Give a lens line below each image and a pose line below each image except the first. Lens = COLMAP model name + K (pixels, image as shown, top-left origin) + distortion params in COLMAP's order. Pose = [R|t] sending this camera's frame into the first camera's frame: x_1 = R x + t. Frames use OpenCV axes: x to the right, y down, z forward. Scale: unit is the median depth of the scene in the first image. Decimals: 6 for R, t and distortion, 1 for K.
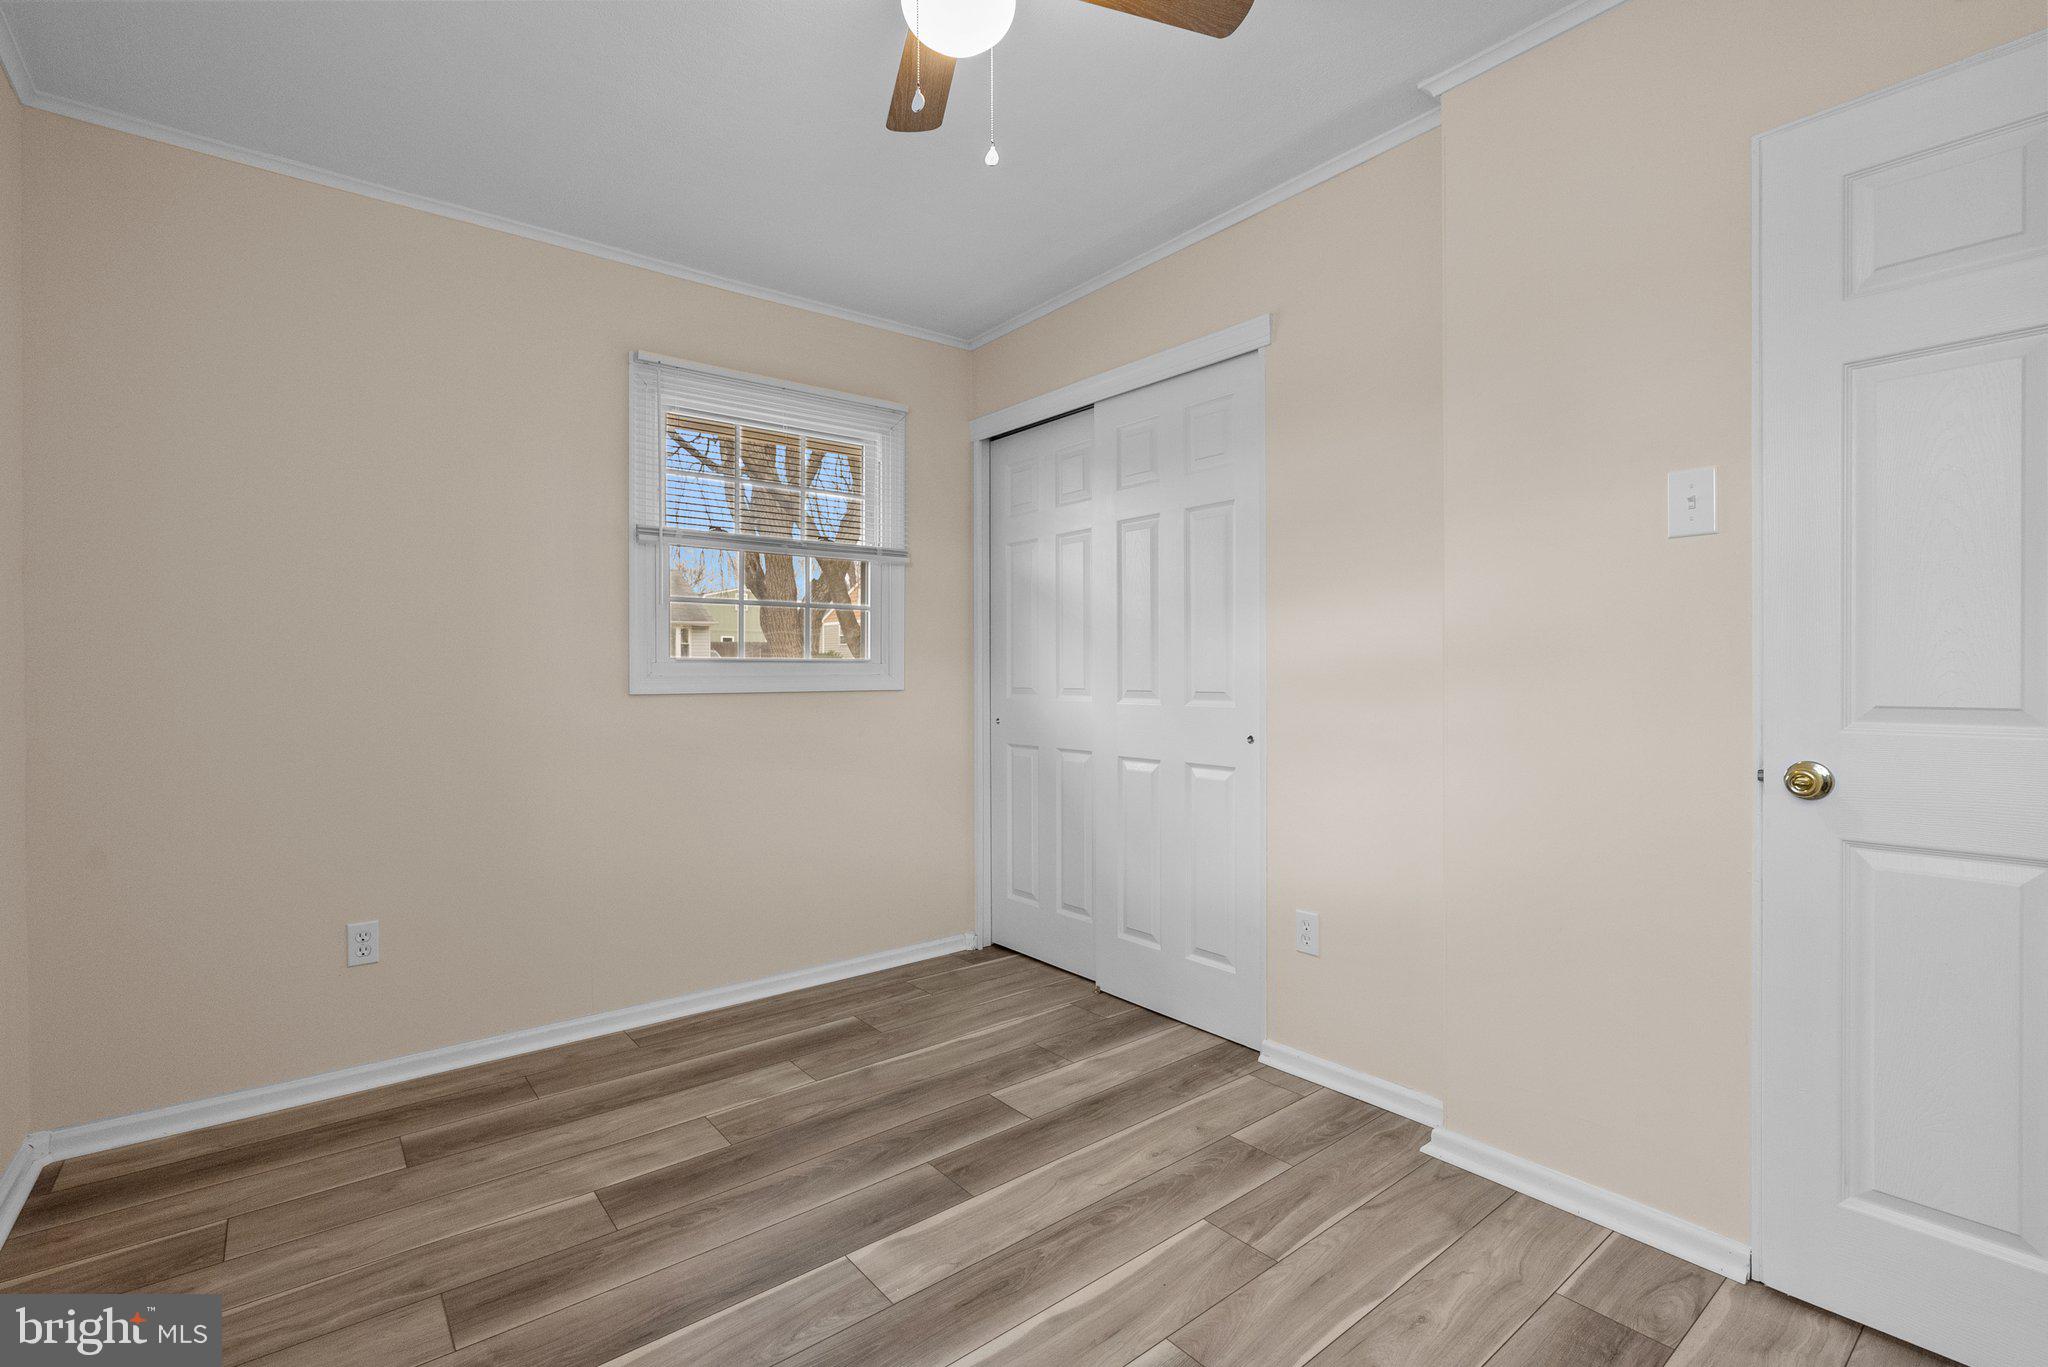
lens RADIAL K [[928.9, 0, 1024.0], [0, 928.9, 683.5], [0, 0, 1]] dist [-0.002293, 0.000107]
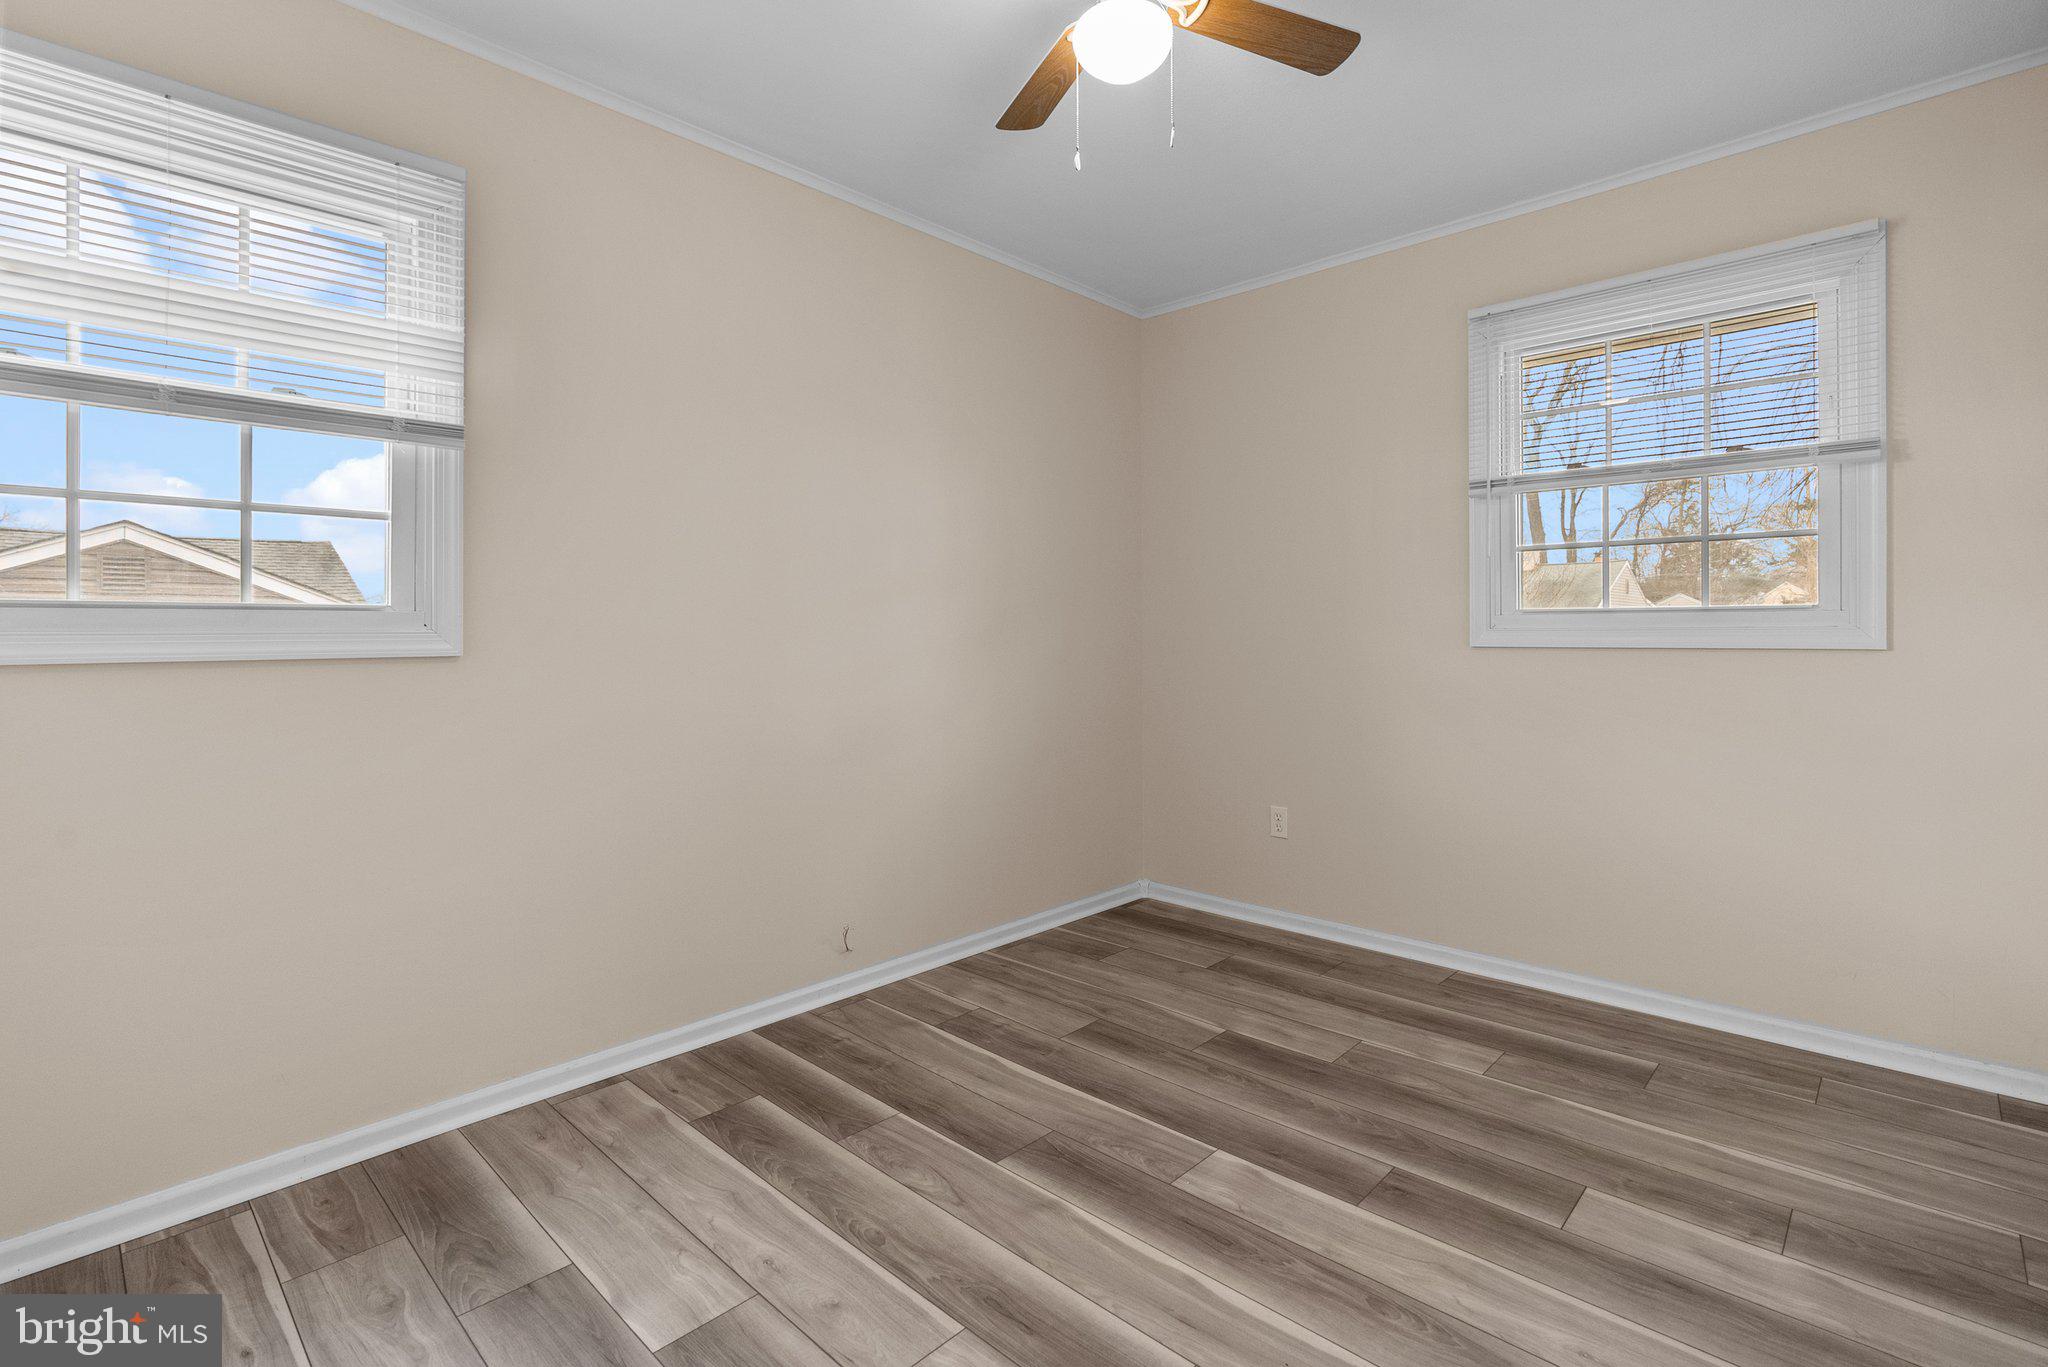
lens RADIAL K [[952.7, 0, 1035.8], [0, 952.7, 637.1], [0, 0, 1]] dist [-0.004579, 0.000198]
pose [[0.136544, 0.007373, -0.990607, 0.664564], [-0.007955, 0.999948, 0.006346, -0.002651], [0.990602, 0.007014, 0.136595, 0.457810]]
